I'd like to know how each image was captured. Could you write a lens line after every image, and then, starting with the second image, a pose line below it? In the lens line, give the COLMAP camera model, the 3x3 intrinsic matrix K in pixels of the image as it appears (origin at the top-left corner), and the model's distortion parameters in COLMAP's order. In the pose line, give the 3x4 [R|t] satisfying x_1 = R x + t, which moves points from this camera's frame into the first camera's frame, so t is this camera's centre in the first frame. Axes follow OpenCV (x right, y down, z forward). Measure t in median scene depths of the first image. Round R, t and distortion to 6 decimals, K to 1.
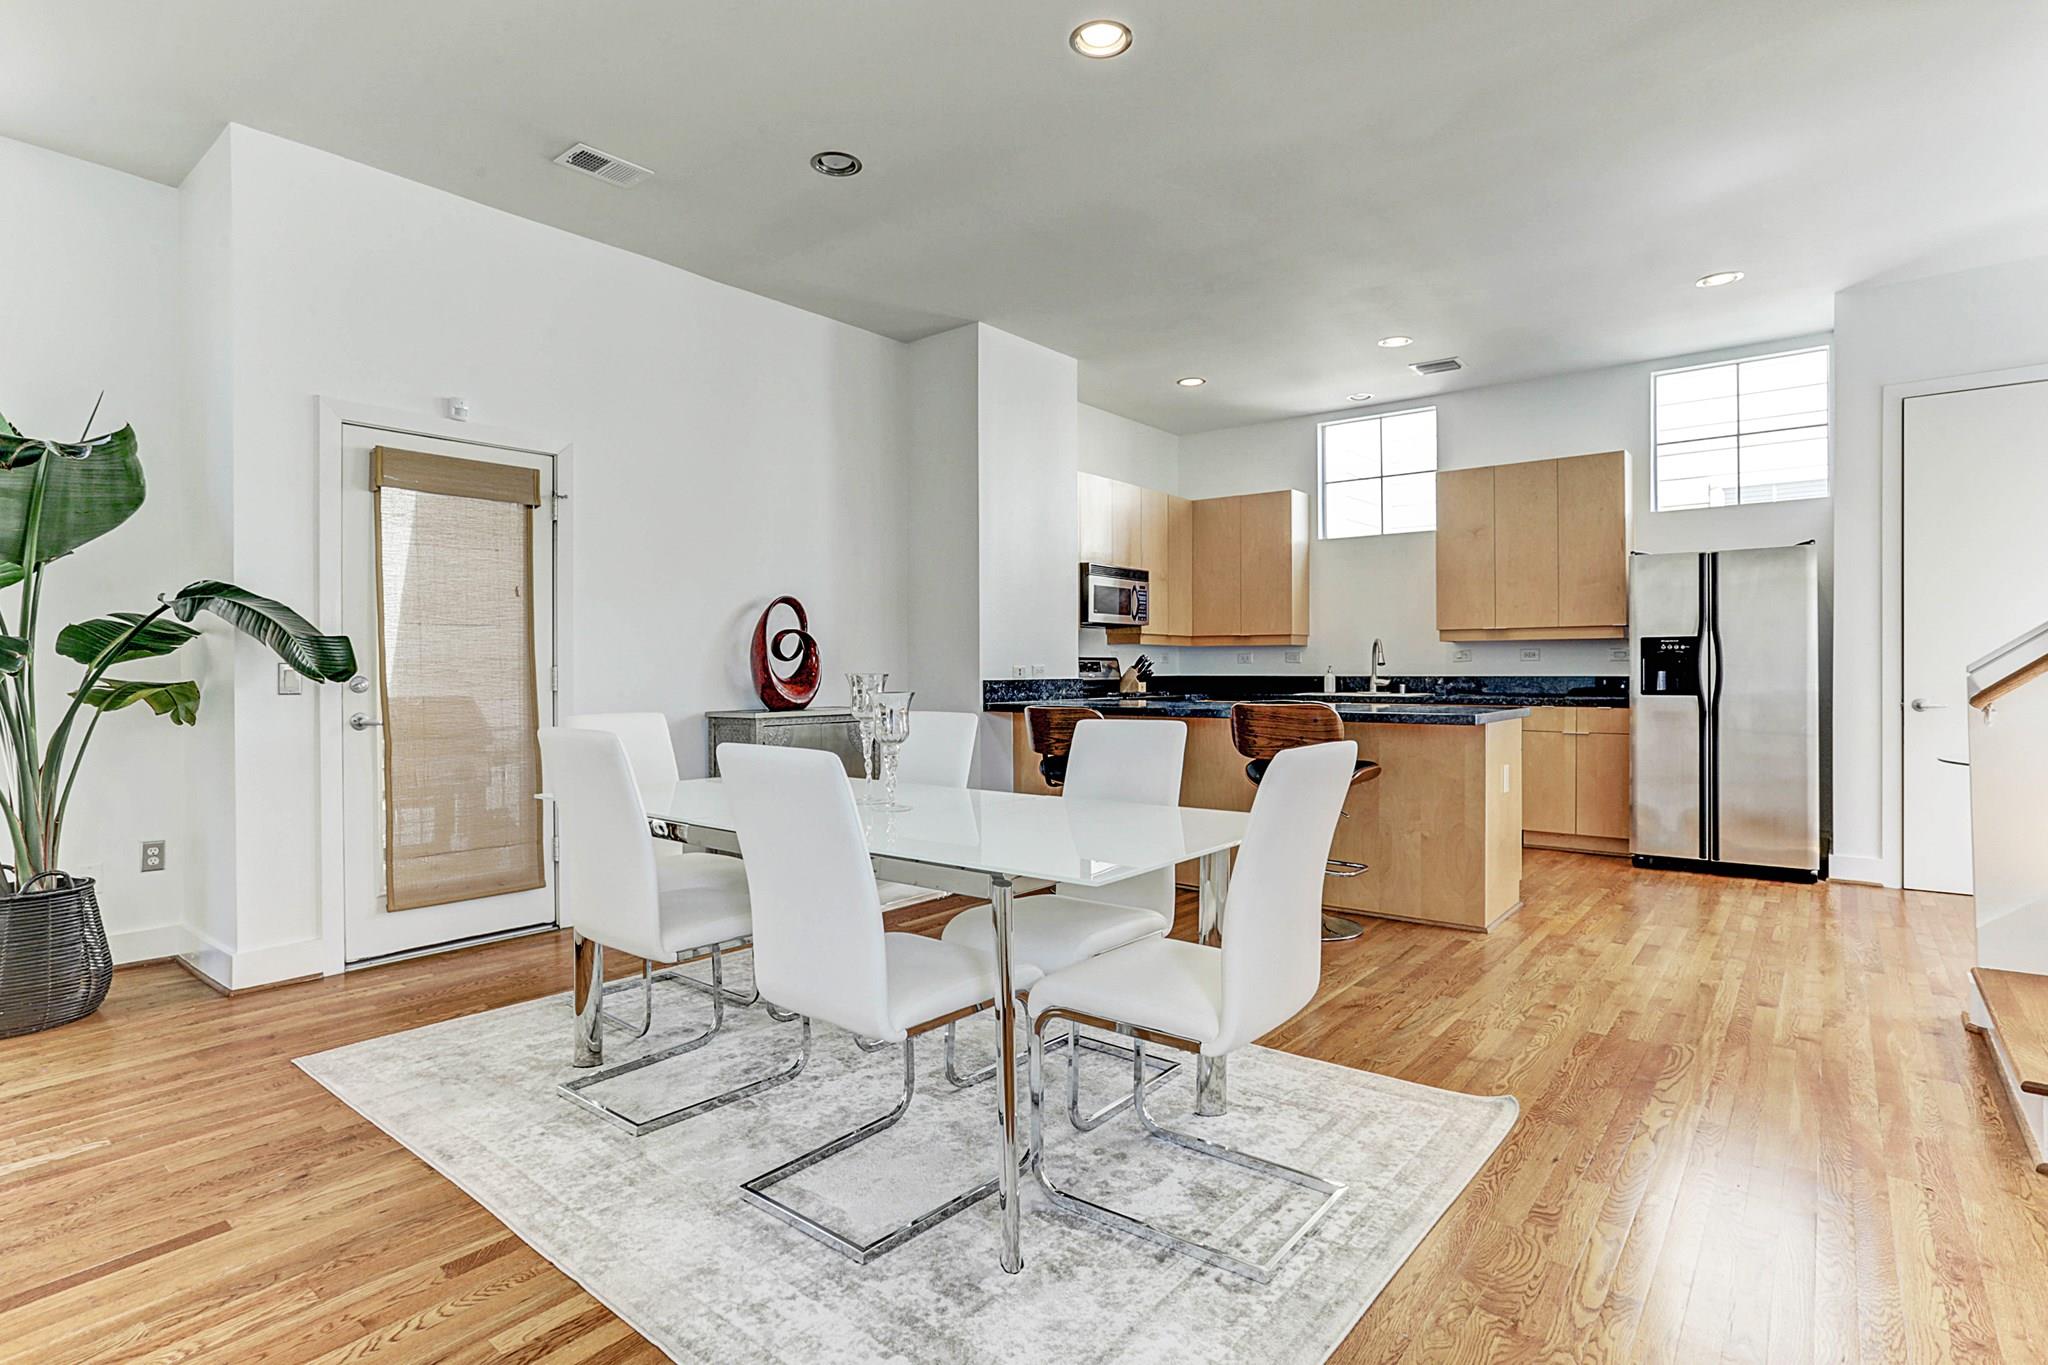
lens RADIAL K [[1029.1, 0, 1040.7], [0, 1029.1, 687.5], [0, 0, 1]] dist [-0.008447, 0.002050]
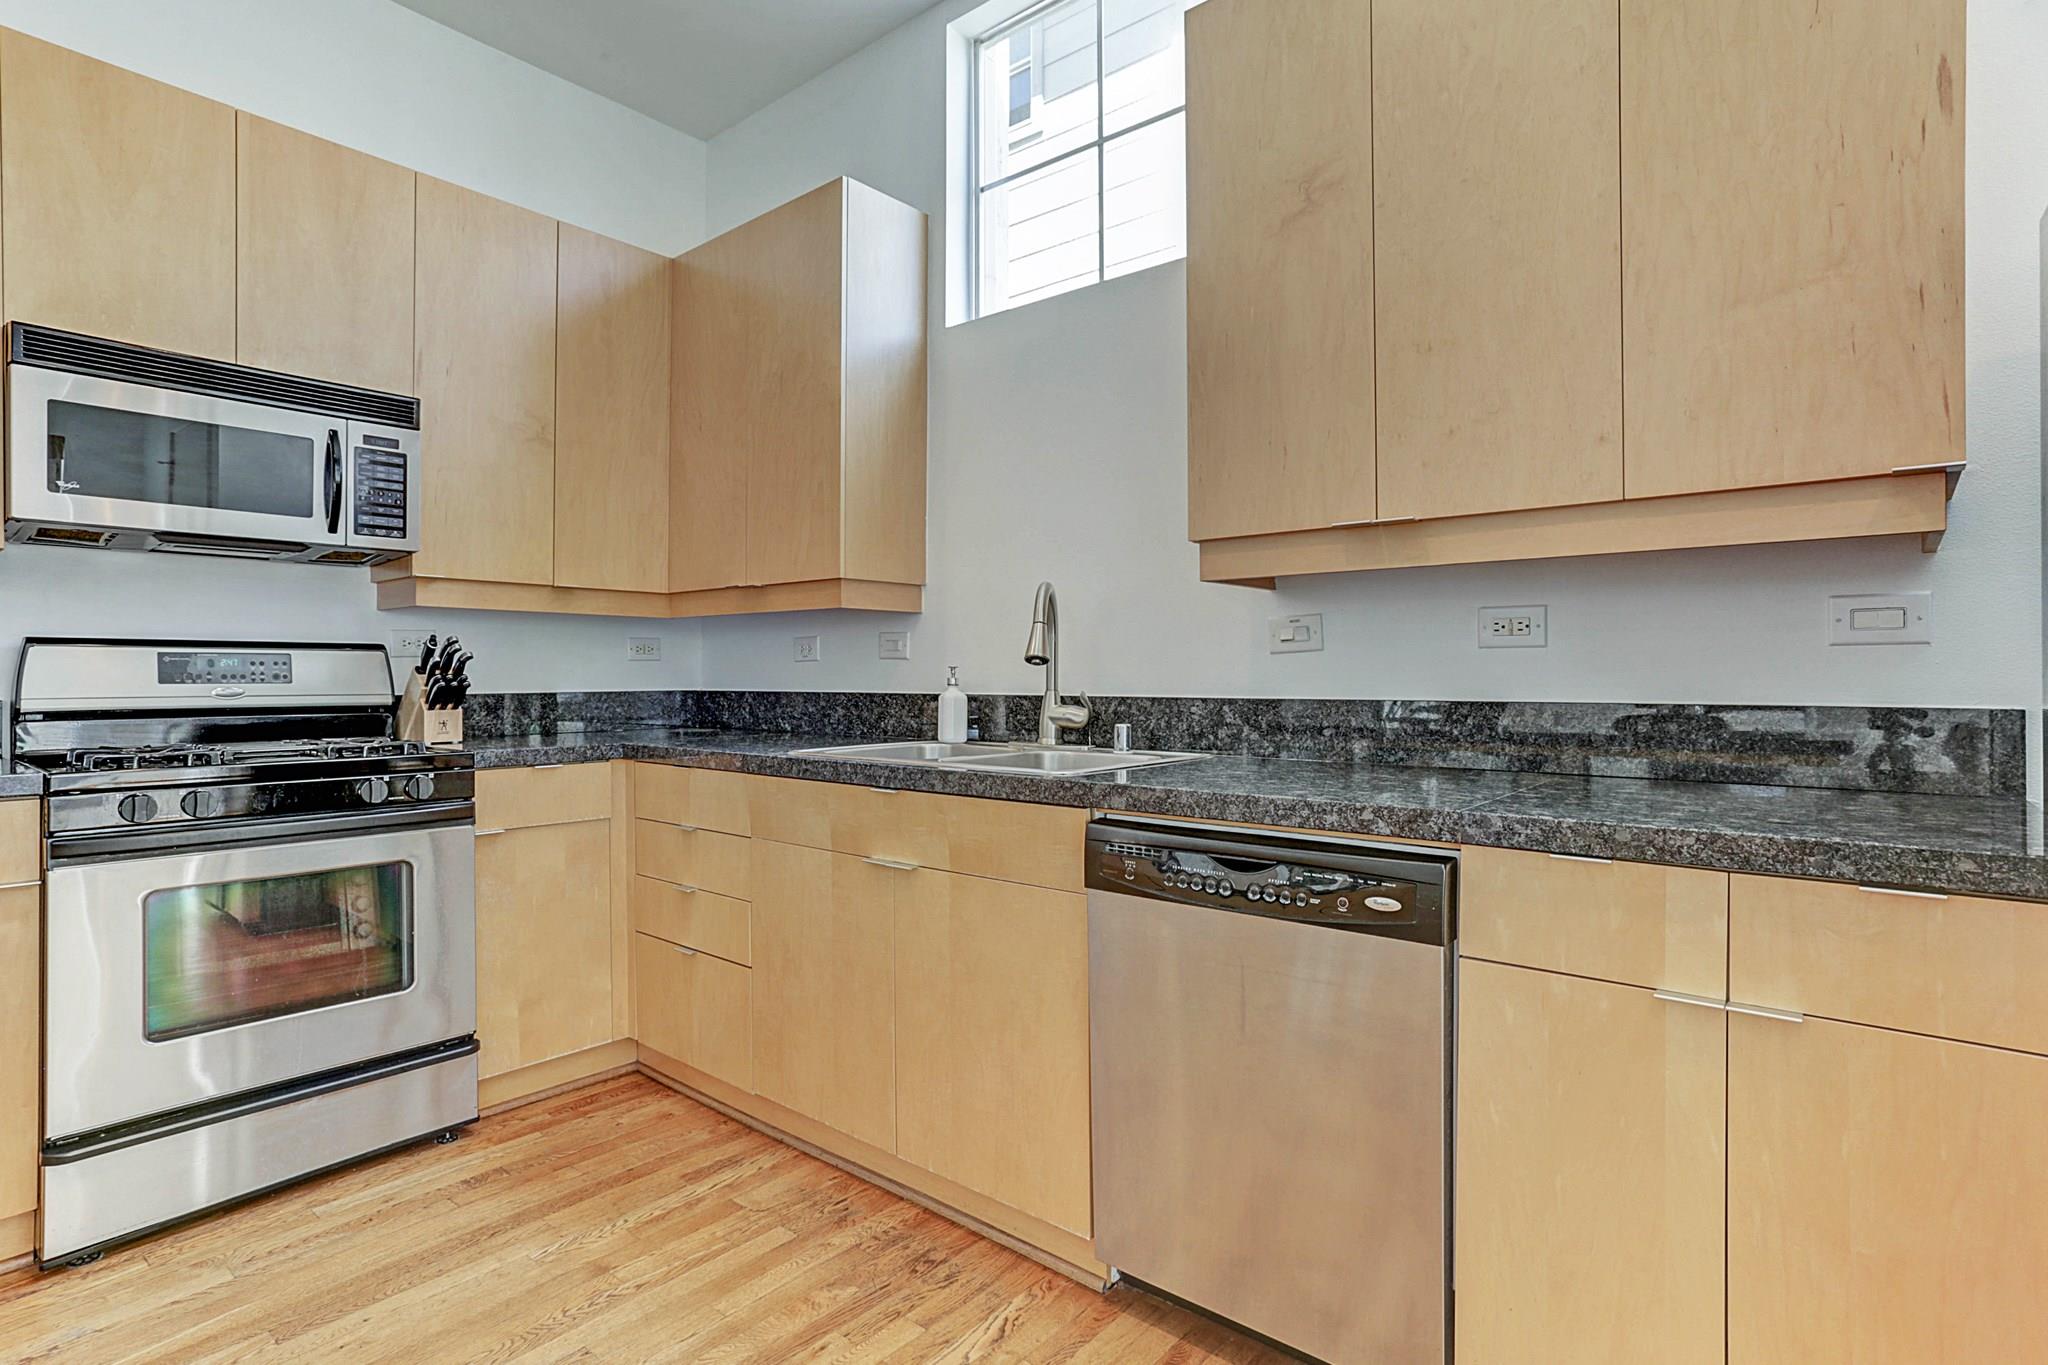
lens RADIAL K [[1029.1, 0, 1009.1], [0, 1029.1, 671.4], [0, 0, 1]] dist [-0.008447, 0.002050]
pose [[0.999802, 0.001112, -0.019857, 0.315524], [-0.001370, 0.999914, -0.013019, -0.014971], [0.019841, 0.013044, 0.999718, 0.651950]]
